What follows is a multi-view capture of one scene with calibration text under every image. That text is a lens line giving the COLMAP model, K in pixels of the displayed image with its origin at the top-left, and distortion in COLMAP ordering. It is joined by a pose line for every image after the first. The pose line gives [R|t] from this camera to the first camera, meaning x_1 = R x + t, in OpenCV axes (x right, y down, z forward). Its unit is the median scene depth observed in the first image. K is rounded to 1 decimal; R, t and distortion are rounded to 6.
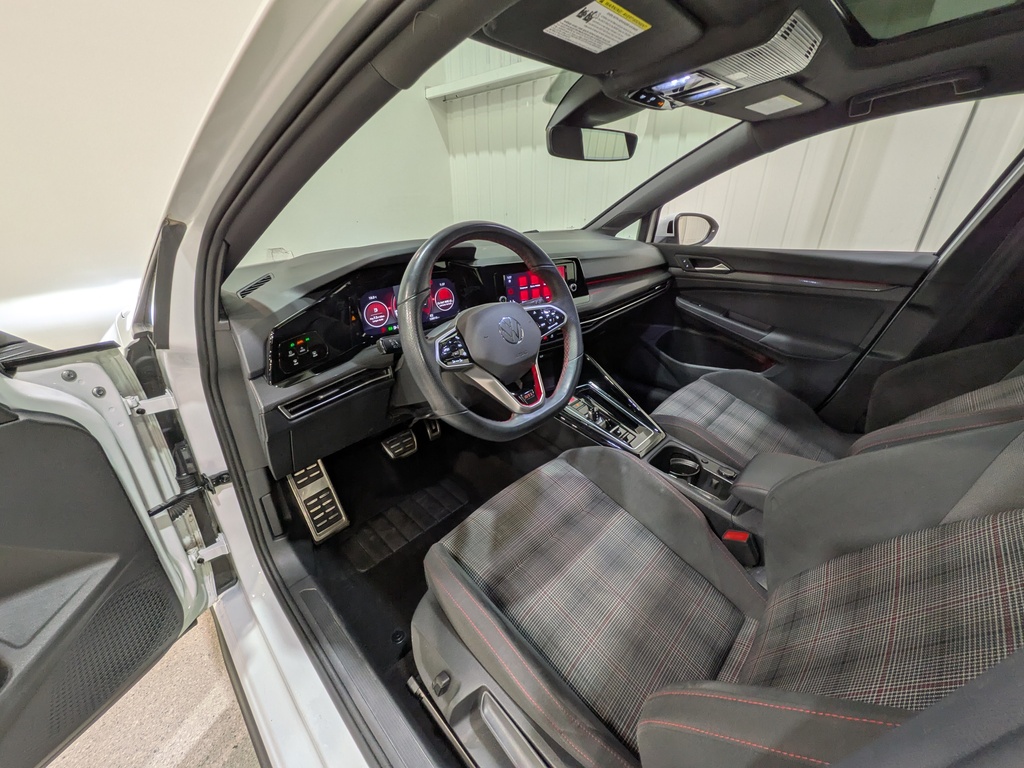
lens RADIAL K [[408.2, 0, 527.0], [0, 408.2, 377.7], [0, 0, 1]] dist [0.000021, 0.000001]
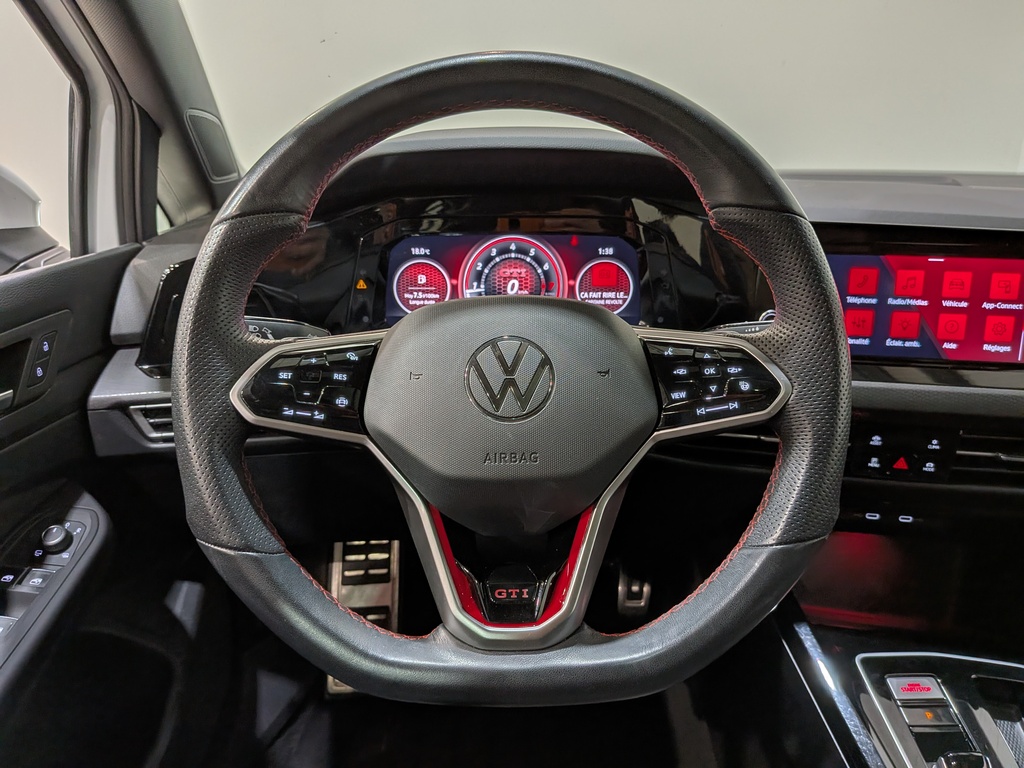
lens RADIAL K [[752.8, 0, 507.2], [0, 752.8, 389.8], [0, 0, 1]] dist [0.061968, -0.106852]
pose [[0.676451, 0.244428, -0.694744, 0.275968], [-0.309875, 0.950218, 0.032593, -0.092824], [0.668125, 0.193236, 0.718519, 0.425355]]
